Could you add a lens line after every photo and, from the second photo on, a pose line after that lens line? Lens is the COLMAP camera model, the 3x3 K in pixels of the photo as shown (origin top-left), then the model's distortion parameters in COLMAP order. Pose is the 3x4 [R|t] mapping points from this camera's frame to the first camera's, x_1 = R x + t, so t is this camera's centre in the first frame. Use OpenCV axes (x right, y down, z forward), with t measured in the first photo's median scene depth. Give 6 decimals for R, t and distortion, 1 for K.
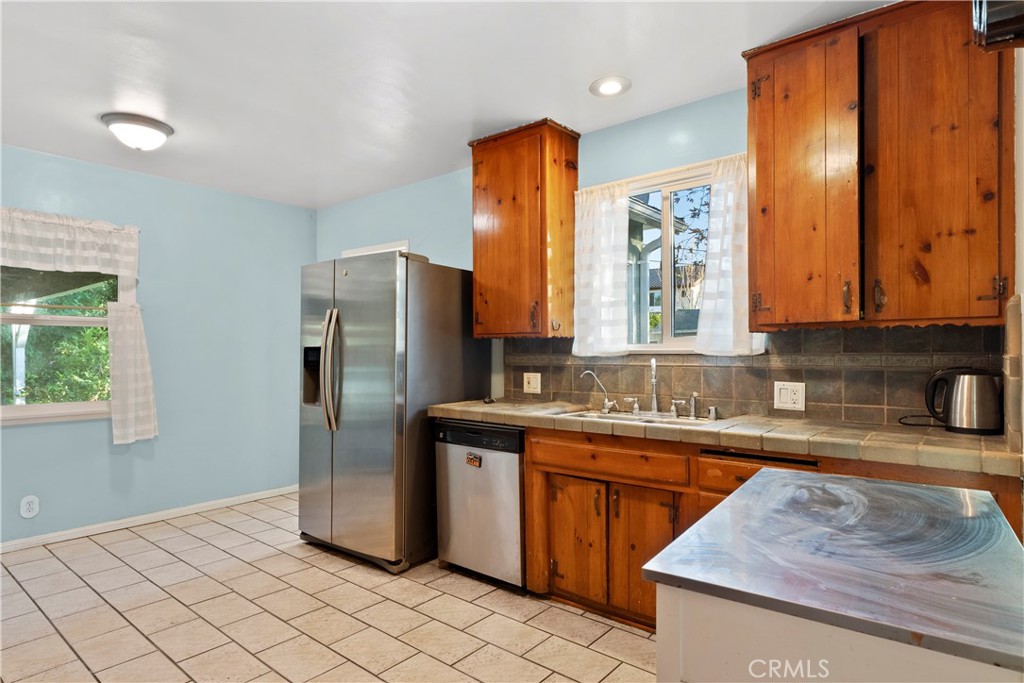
lens RADIAL K [[558.1, 0, 503.1], [0, 558.1, 349.4], [0, 0, 1]] dist [-0.007236, -0.000898]
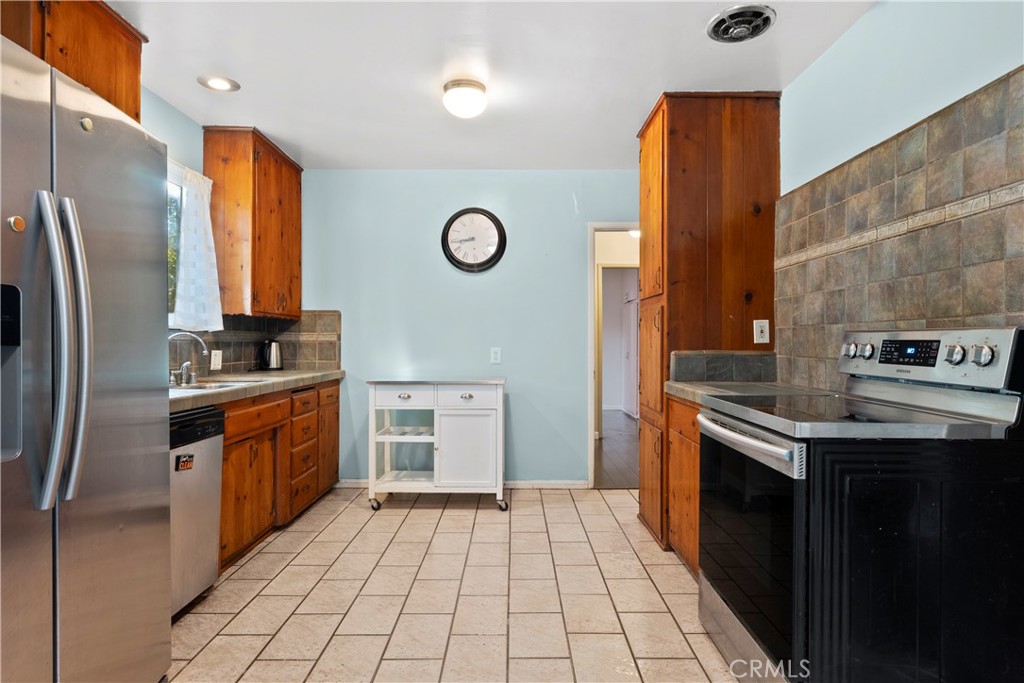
lens RADIAL K [[558.1, 0, 509.9], [0, 558.1, 338.5], [0, 0, 1]] dist [-0.007236, -0.000898]
pose [[-0.631966, 0.005563, 0.774976, -1.034542], [-0.005217, 0.999921, -0.011432, 0.039892], [-0.774978, -0.011268, -0.631887, 1.276441]]
